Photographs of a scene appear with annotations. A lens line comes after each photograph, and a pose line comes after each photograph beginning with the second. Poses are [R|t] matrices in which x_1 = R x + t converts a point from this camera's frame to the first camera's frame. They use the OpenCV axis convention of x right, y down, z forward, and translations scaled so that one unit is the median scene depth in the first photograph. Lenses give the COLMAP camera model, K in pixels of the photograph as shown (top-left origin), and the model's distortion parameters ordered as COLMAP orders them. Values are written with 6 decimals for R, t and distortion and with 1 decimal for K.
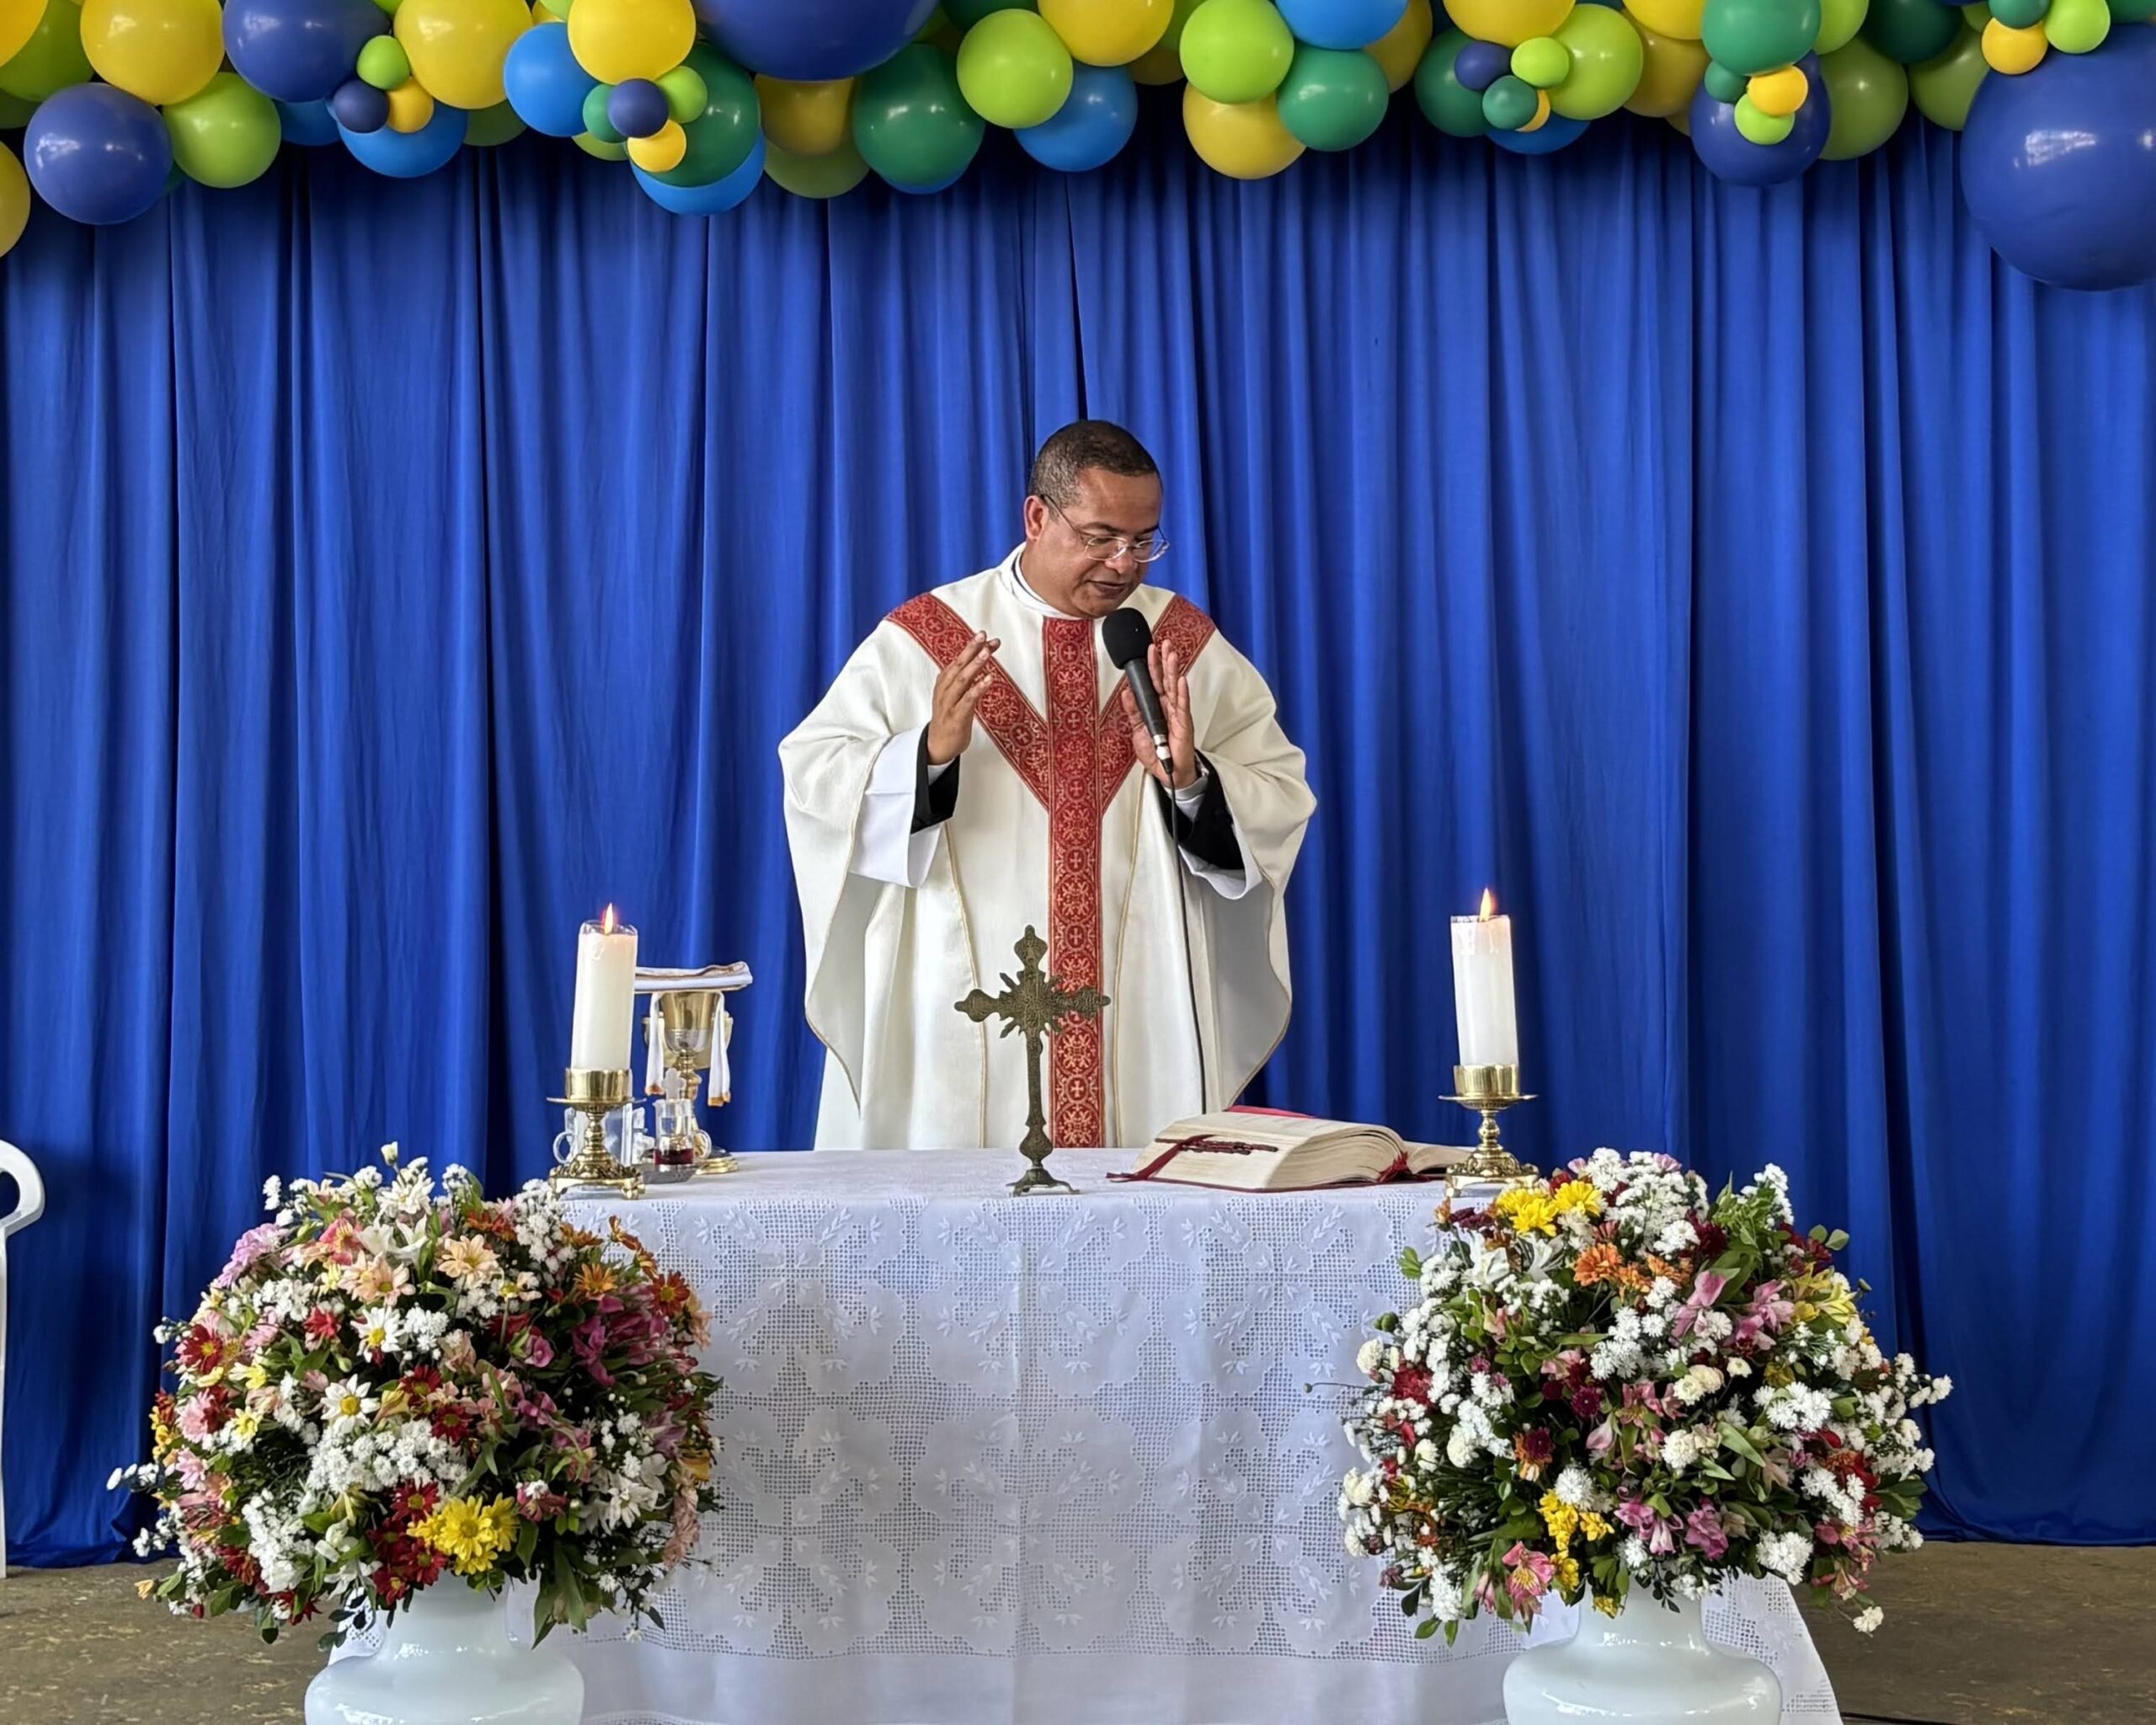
lens RADIAL K [[3676.3, 0, 1022.3], [0, 3676.3, 681.9], [0, 0, 1]] dist [0.237971, -0.868791]
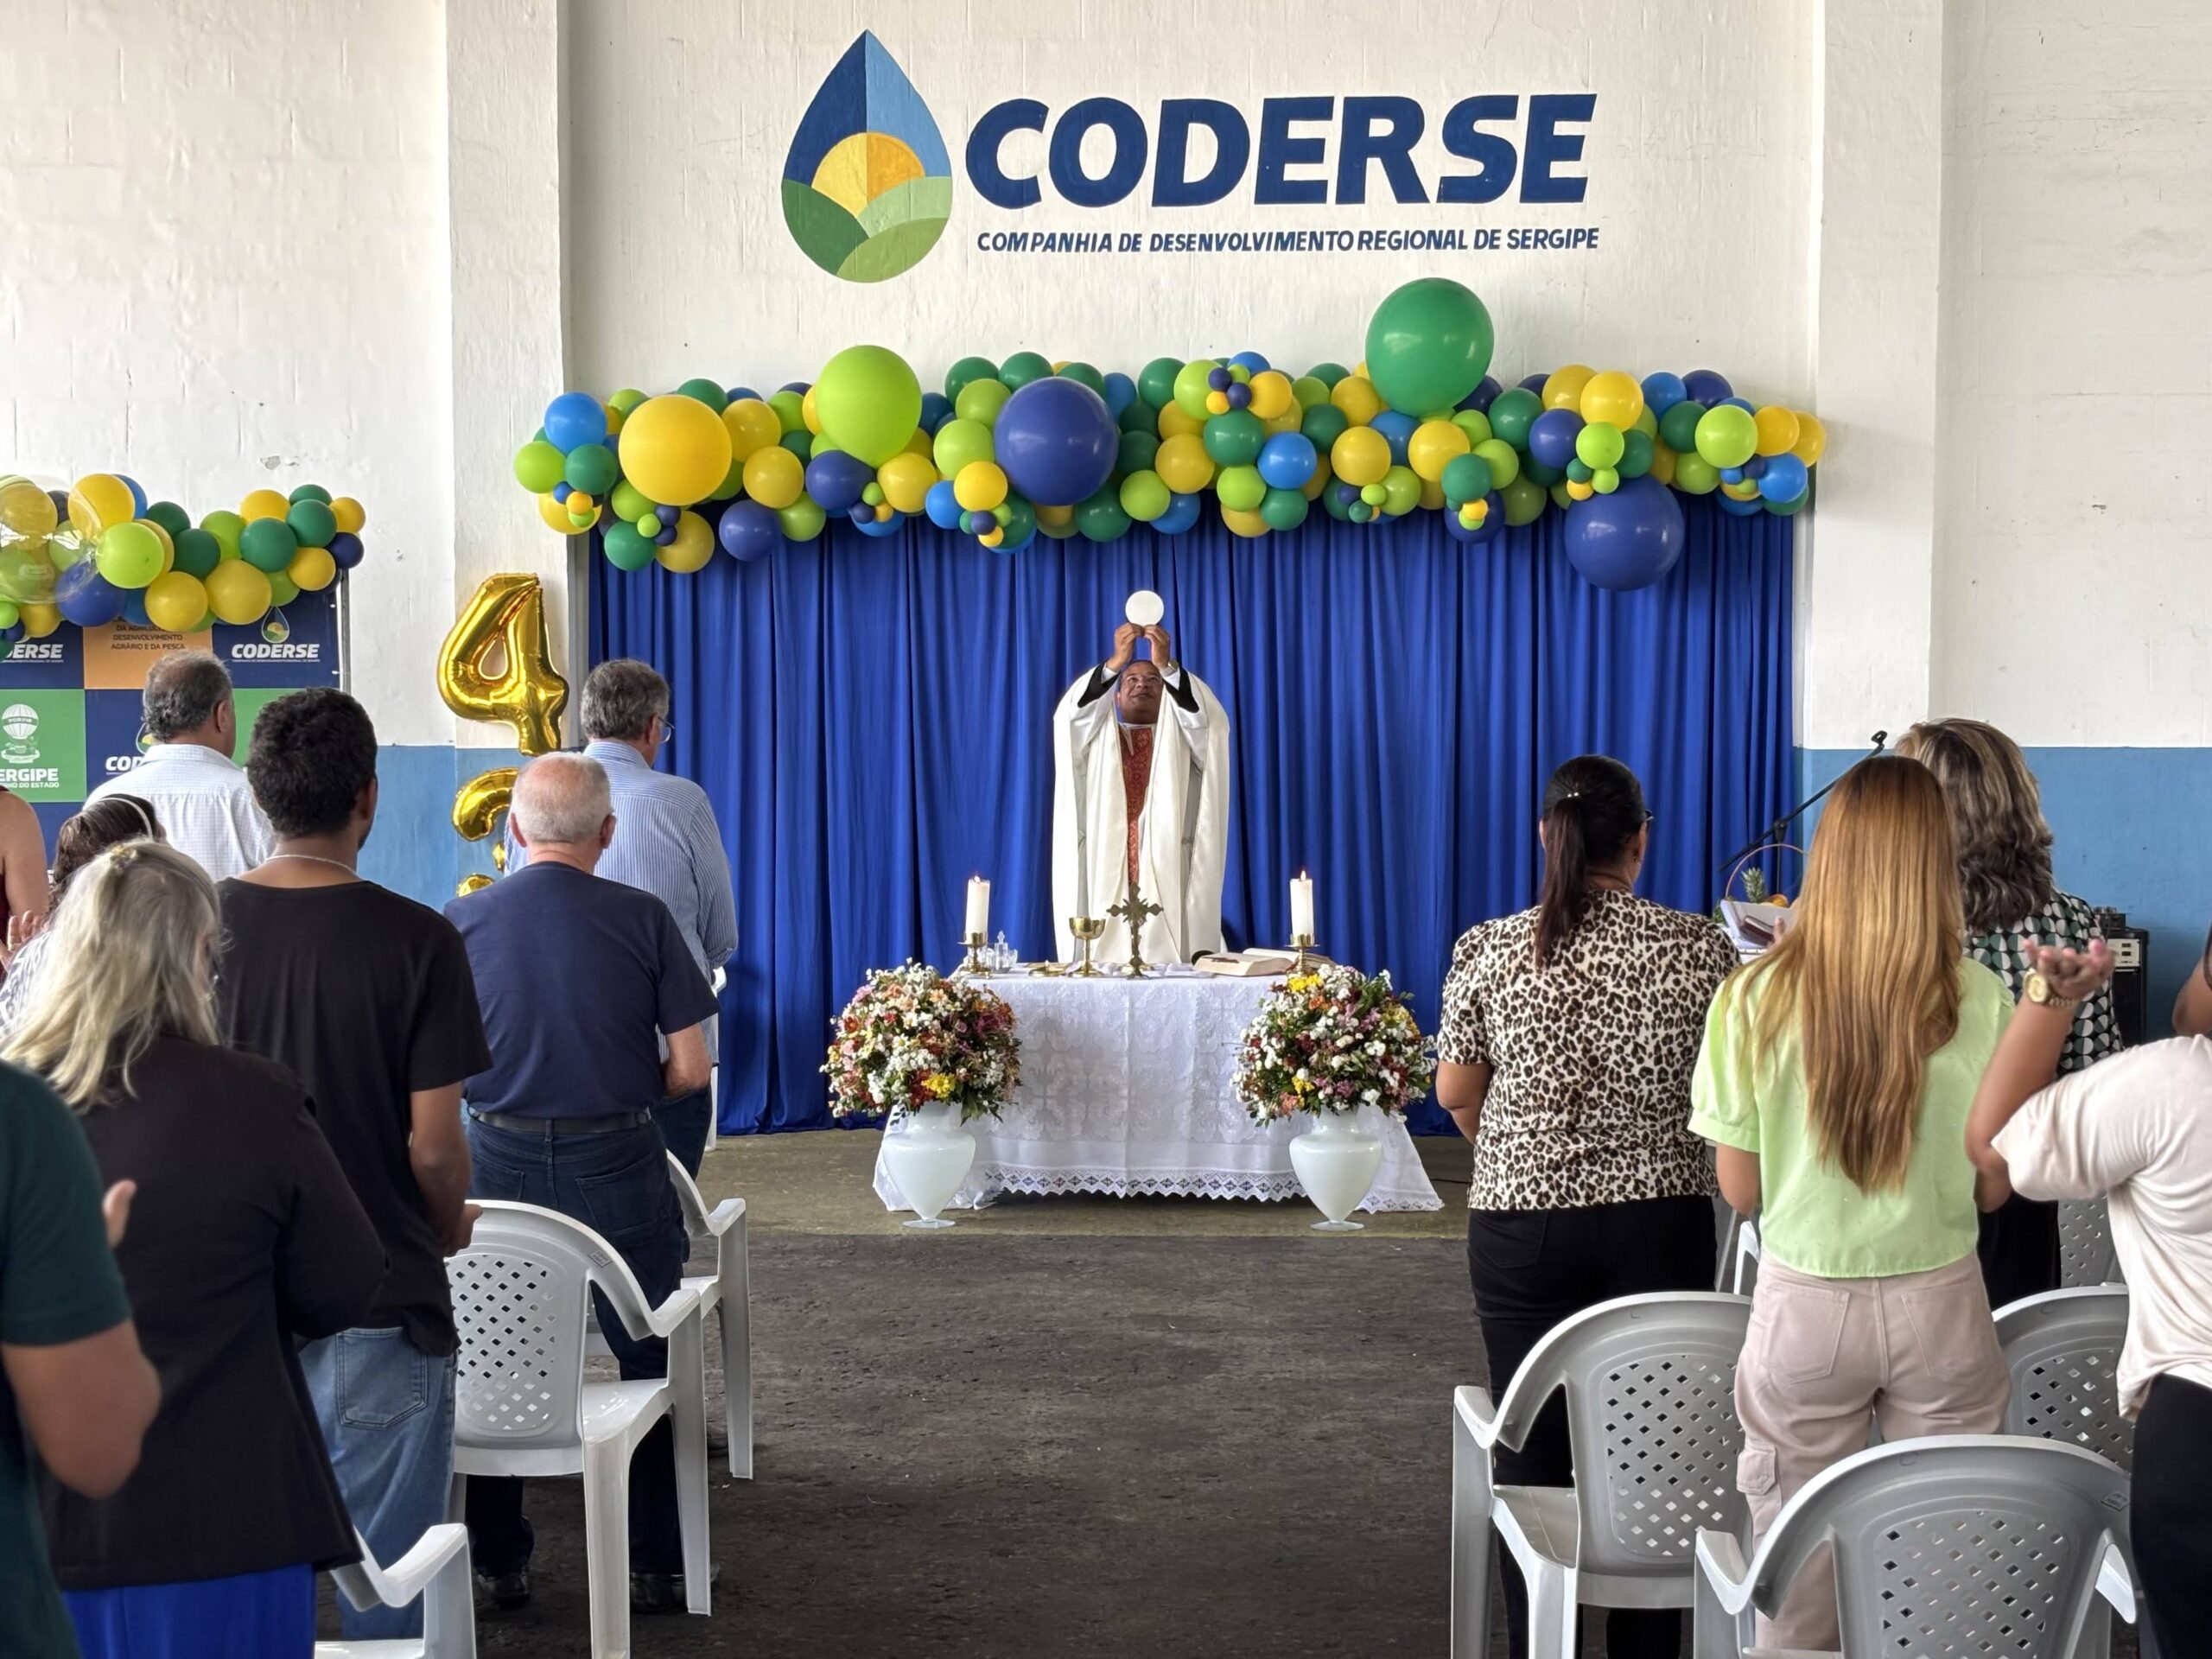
lens RADIAL K [[3511.1, 0, 1106.0], [0, 3511.1, 829.5], [0, 0, 1]] dist [0.231422, -0.730114]
pose [[0.998896, 0.008539, -0.046197, 0.111108], [-0.004407, 0.996039, 0.088807, -0.222854], [0.046773, -0.088505, 0.994977, -1.736111]]
